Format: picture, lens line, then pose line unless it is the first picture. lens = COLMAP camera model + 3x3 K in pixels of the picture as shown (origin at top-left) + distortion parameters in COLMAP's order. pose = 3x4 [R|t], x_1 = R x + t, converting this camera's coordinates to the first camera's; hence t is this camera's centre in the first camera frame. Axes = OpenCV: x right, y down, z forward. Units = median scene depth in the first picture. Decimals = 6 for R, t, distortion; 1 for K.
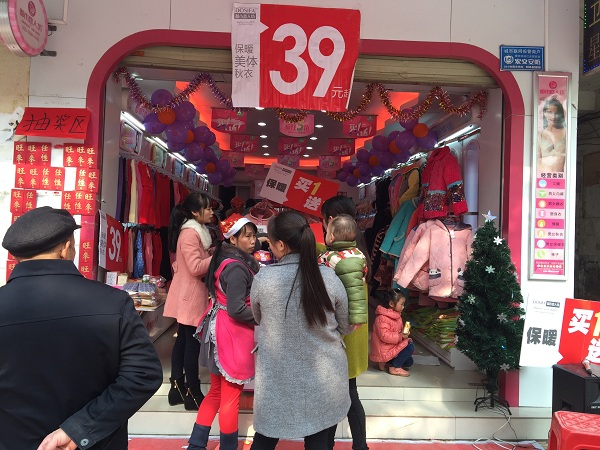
lens RADIAL K [[504.3, 0, 299.7], [0, 504.3, 219.3], [0, 0, 1]] dist [0.096784, -0.146493]
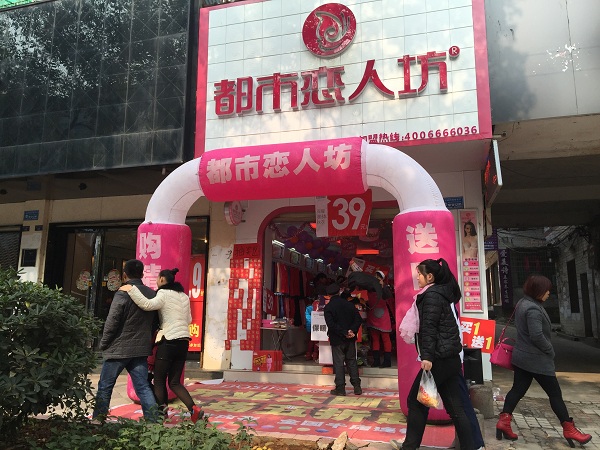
lens RADIAL K [[504.3, 0, 299.7], [0, 504.3, 219.3], [0, 0, 1]] dist [0.096784, -0.146493]
pose [[0.945854, -0.085366, -0.313165, 0.499723], [0.033094, 0.985131, -0.168586, 0.074192], [0.322900, 0.149094, 0.934616, -1.115133]]
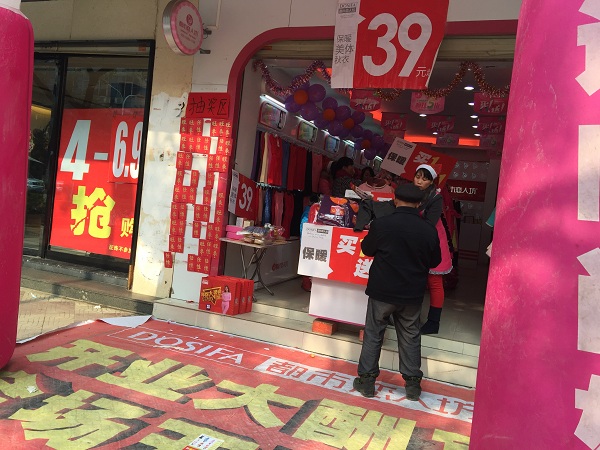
lens RADIAL K [[504.3, 0, 299.7], [0, 504.3, 219.3], [0, 0, 1]] dist [0.096784, -0.146493]
pose [[0.914059, 0.078305, -0.397951, 0.303490], [-0.064446, 0.996761, 0.048105, 0.036266], [0.400429, -0.018325, 0.916145, -0.141283]]
